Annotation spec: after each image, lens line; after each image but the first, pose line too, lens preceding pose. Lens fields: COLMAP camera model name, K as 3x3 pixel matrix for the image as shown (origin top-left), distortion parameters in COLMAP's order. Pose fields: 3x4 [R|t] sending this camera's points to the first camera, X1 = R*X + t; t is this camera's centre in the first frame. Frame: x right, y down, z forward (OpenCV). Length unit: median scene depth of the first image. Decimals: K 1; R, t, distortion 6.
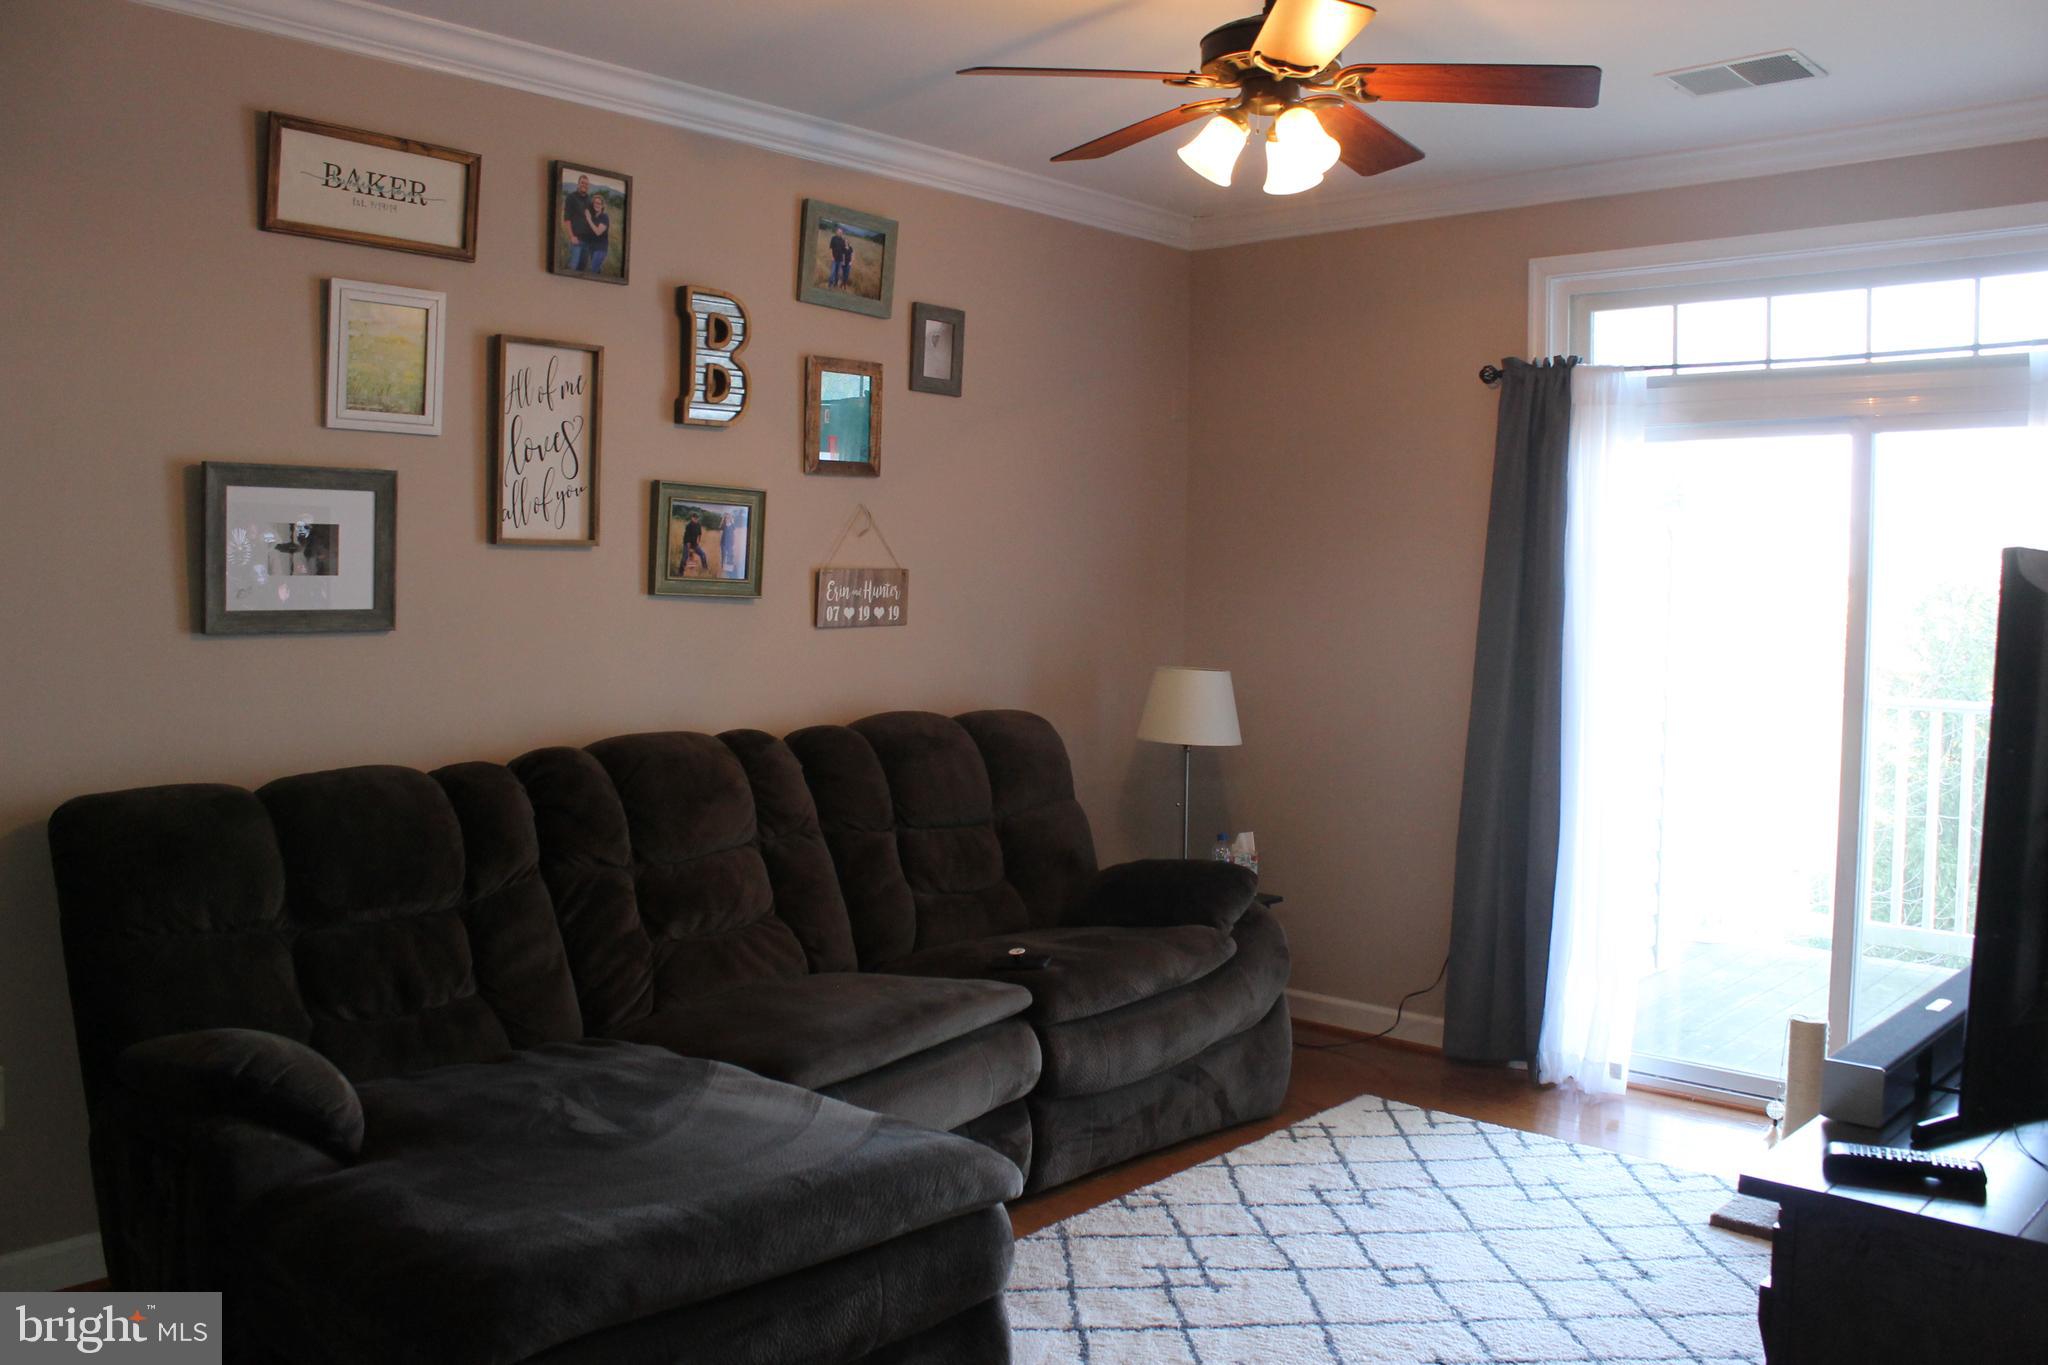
lens RADIAL K [[1714.0, 0, 1024.0], [0, 1714.0, 682.5], [0, 0, 1]] dist [-0.148727, 0.132374]
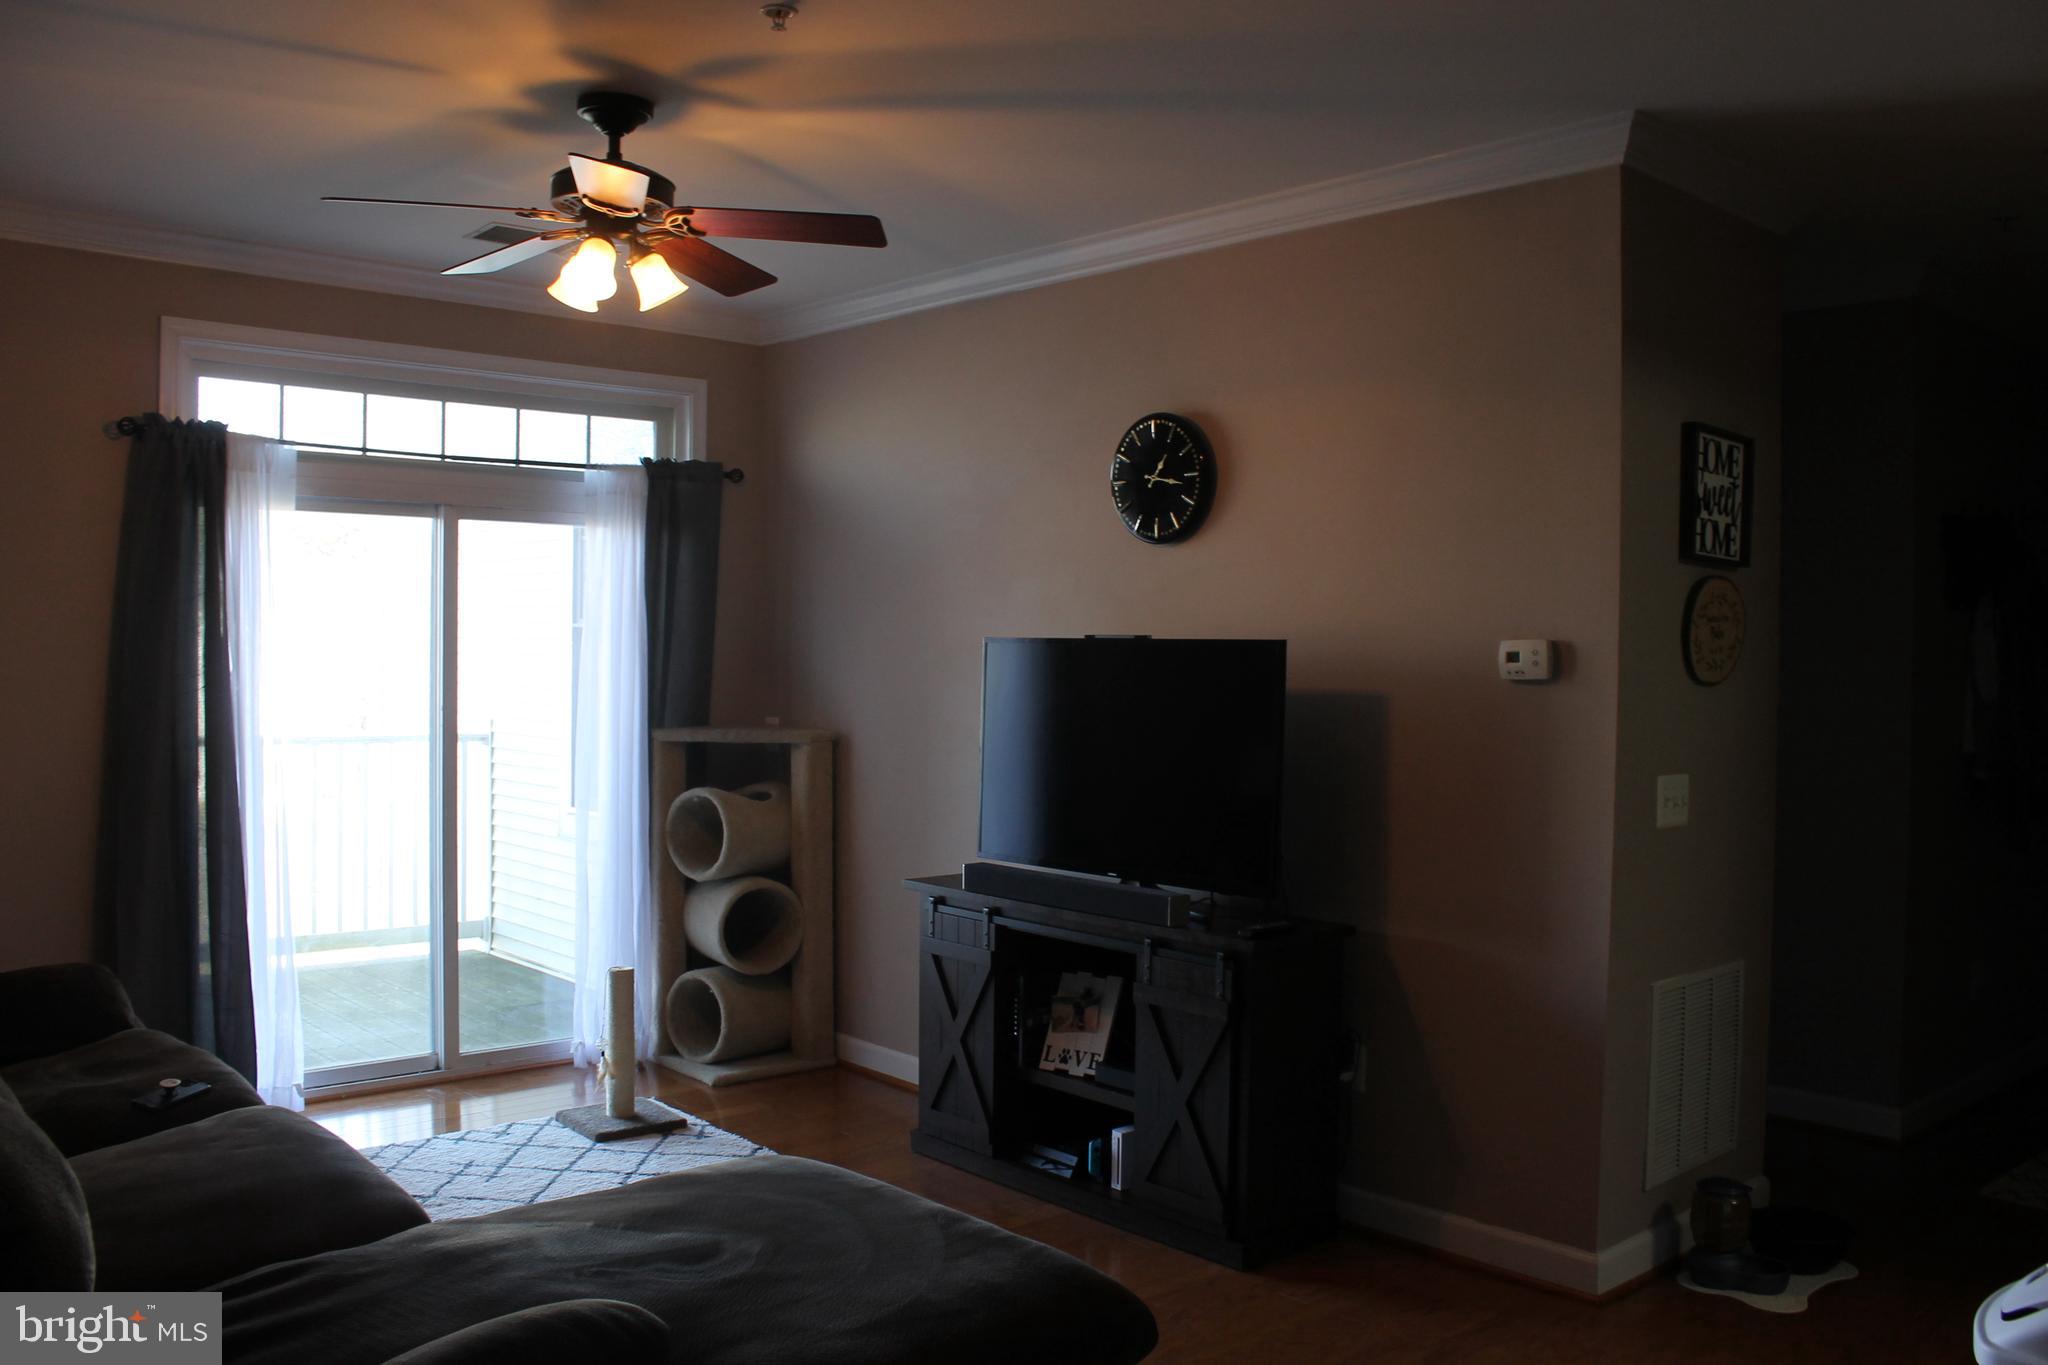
lens RADIAL K [[1714.0, 0, 1024.0], [0, 1714.0, 682.5], [0, 0, 1]] dist [-0.148727, 0.132374]
pose [[0.092574, -0.025675, 0.995375, -0.686212], [0.047421, 0.998647, 0.021349, -0.032727], [-0.994576, 0.045225, 0.093667, 0.437341]]
